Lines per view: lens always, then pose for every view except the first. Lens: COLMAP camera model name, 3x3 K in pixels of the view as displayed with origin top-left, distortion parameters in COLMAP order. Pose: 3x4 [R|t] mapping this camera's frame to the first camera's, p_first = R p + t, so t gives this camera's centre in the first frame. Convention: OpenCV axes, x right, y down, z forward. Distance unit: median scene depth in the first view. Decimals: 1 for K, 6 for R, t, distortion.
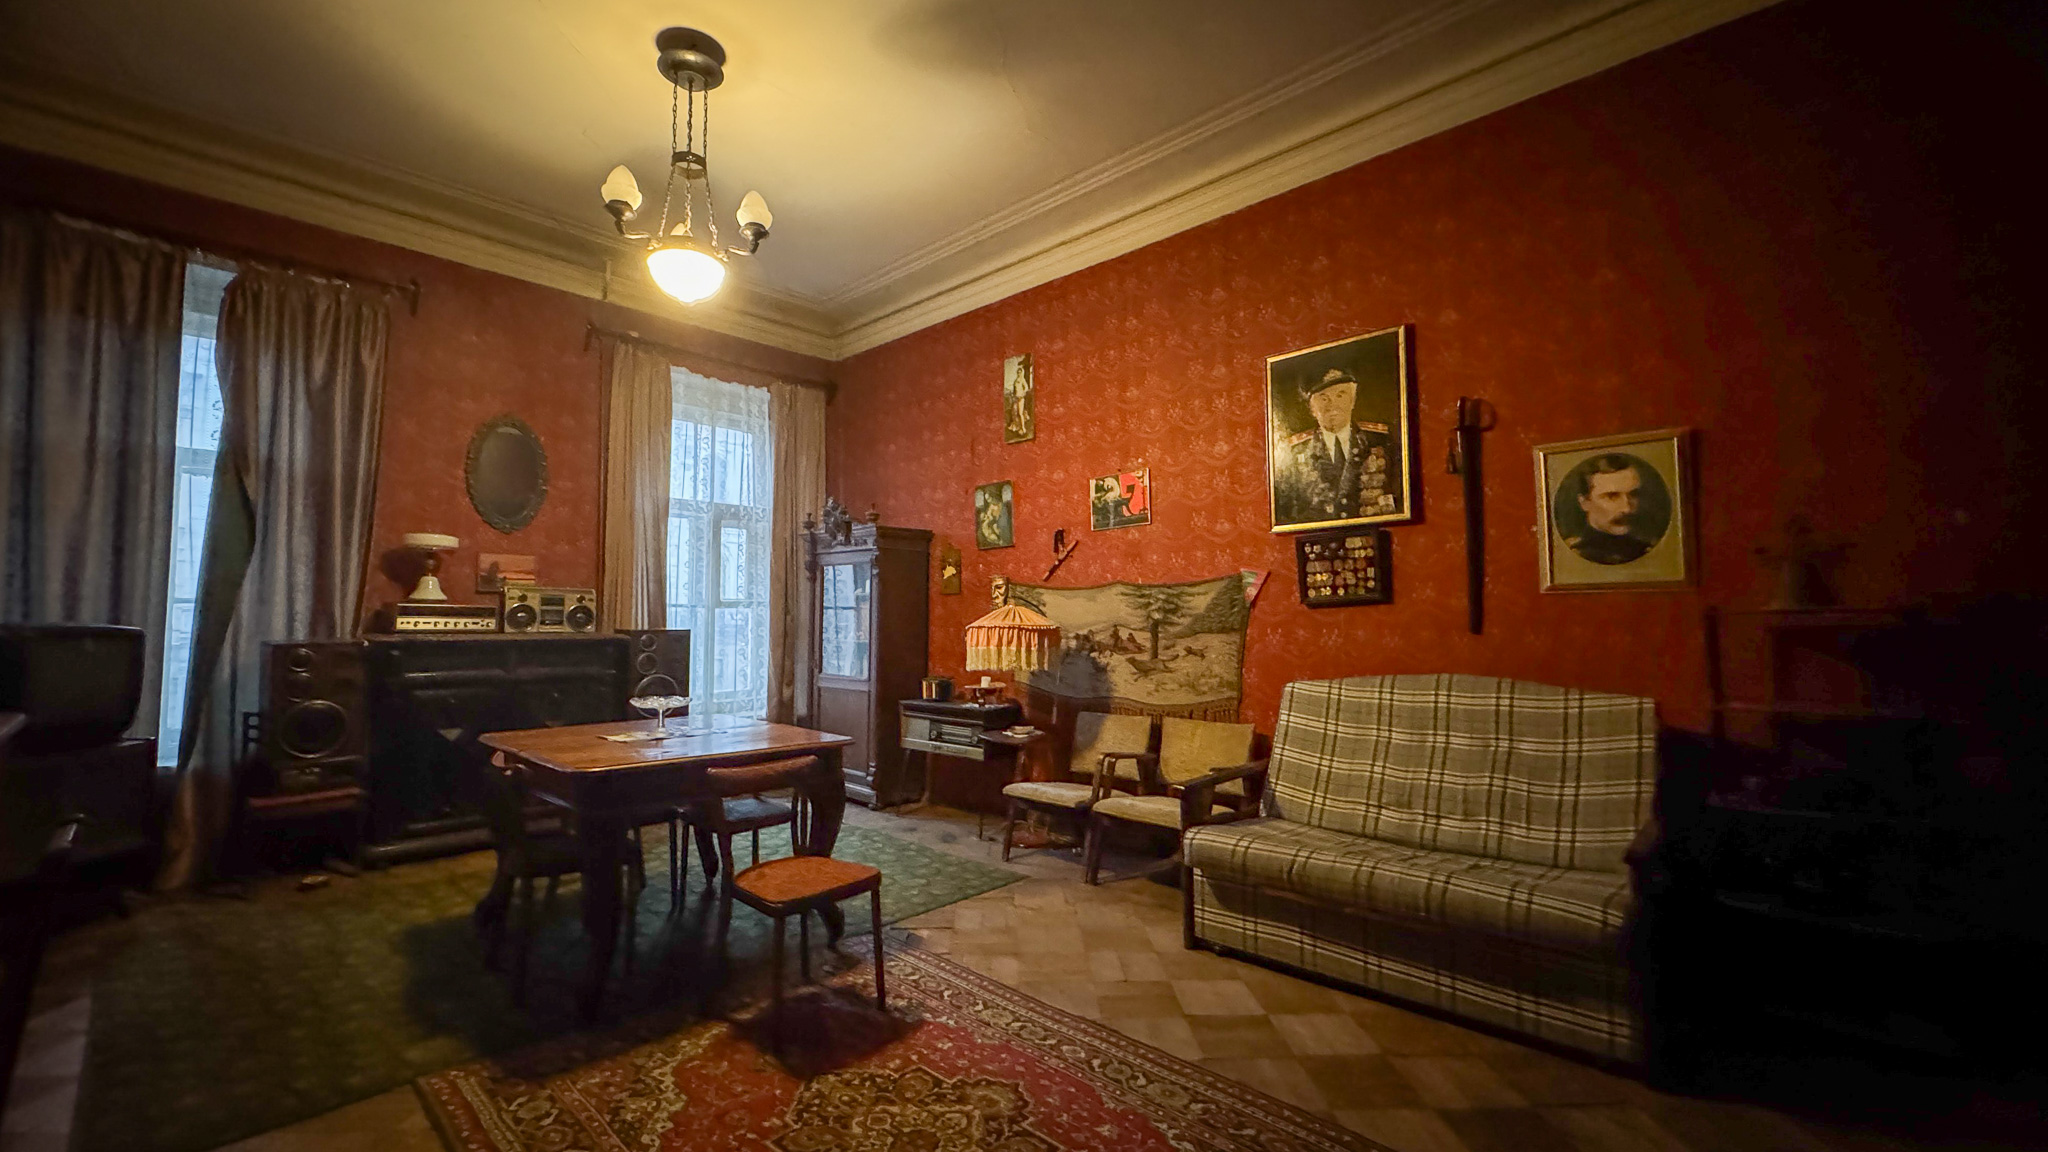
lens RADIAL K [[829.7, 0, 1022.3], [0, 829.7, 570.8], [0, 0, 1]] dist [-0.001870, -0.000248]
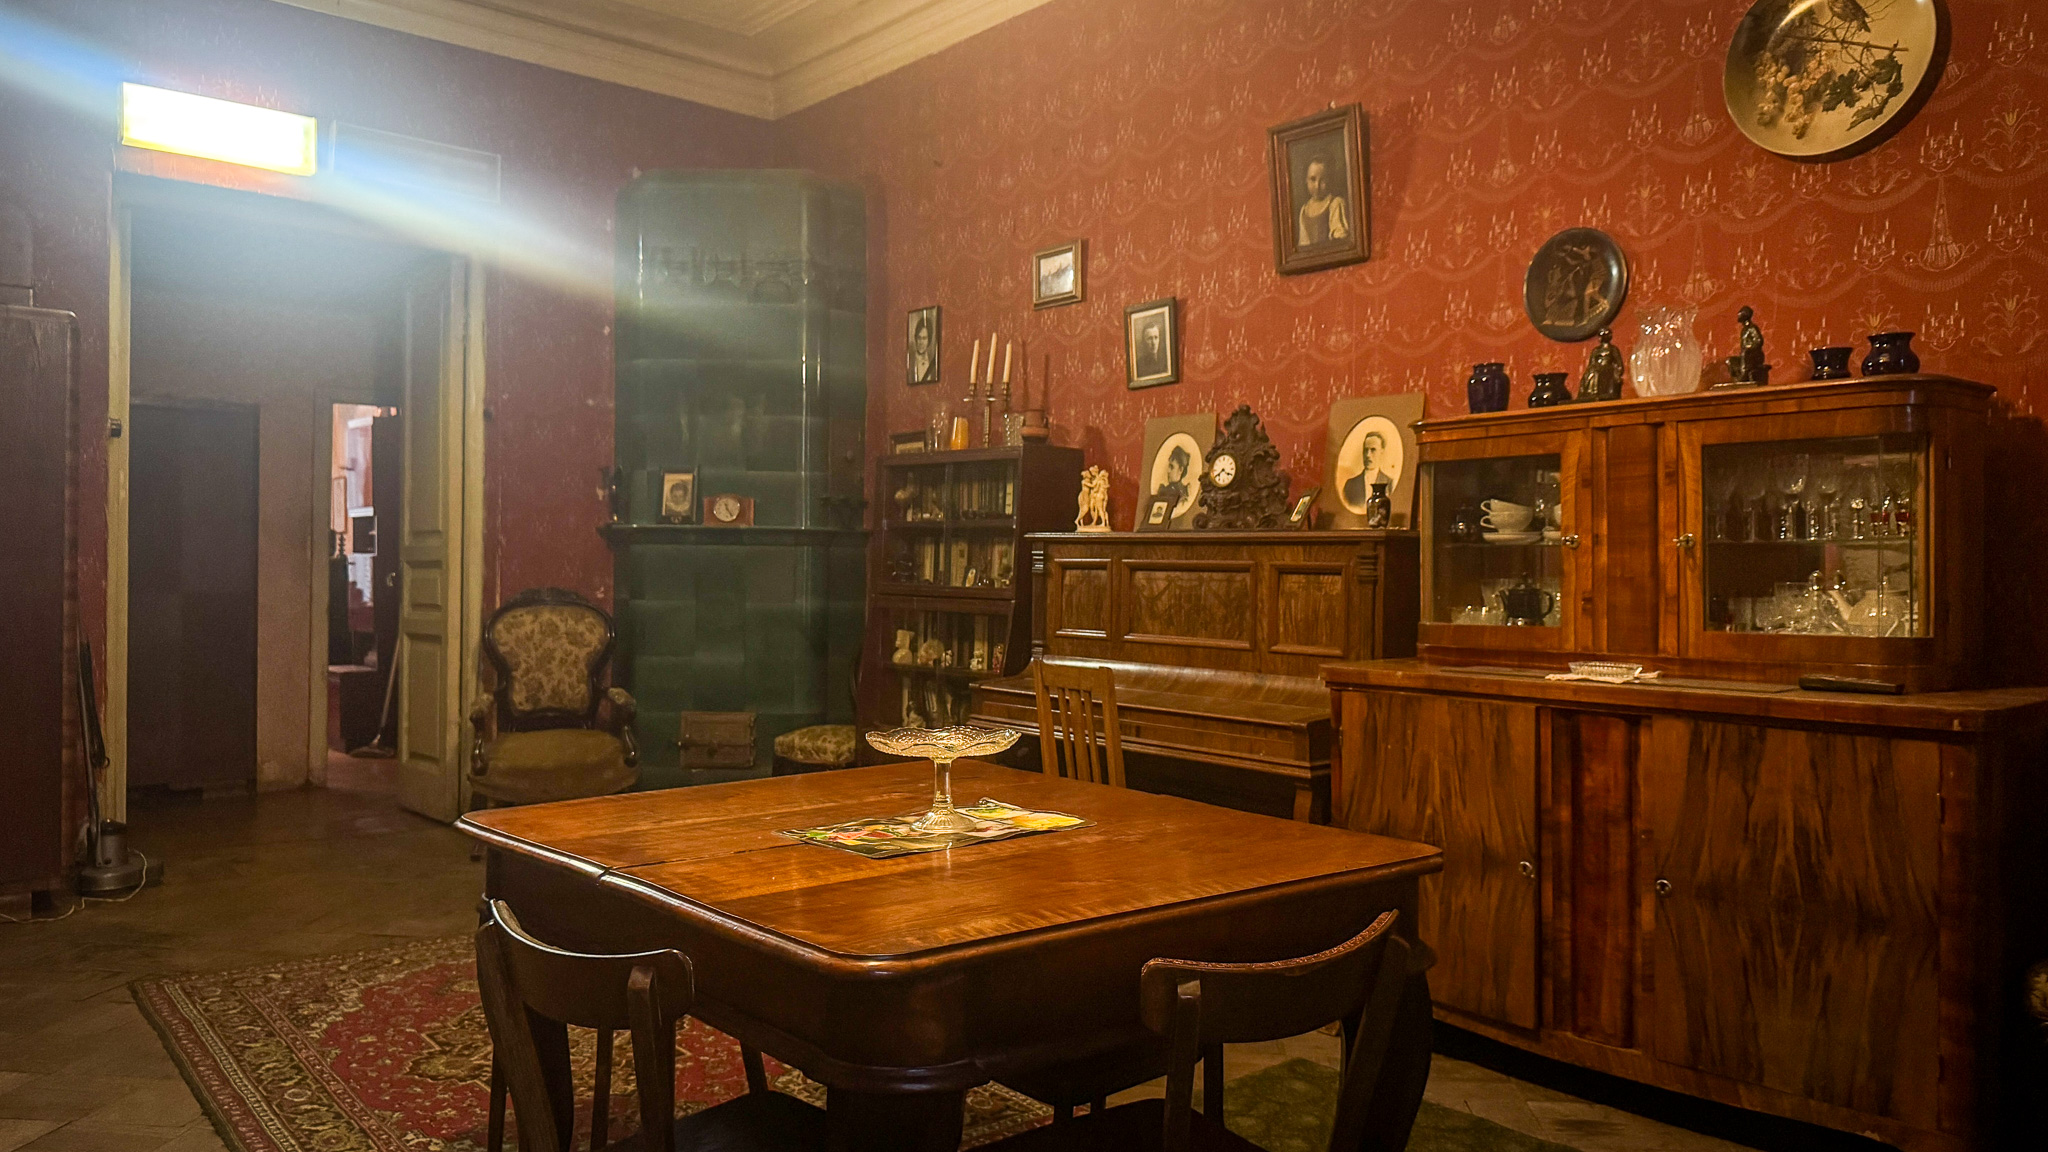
lens RADIAL K [[1422.2, 0, 1009.2], [0, 1422.2, 590.9], [0, 0, 1]] dist [0.102621, -0.150458]
pose [[-0.992973, -0.011097, 0.117820, -0.419989], [-0.017531, 0.998402, -0.053716, 0.096298], [-0.117036, -0.055404, -0.991581, 1.278920]]
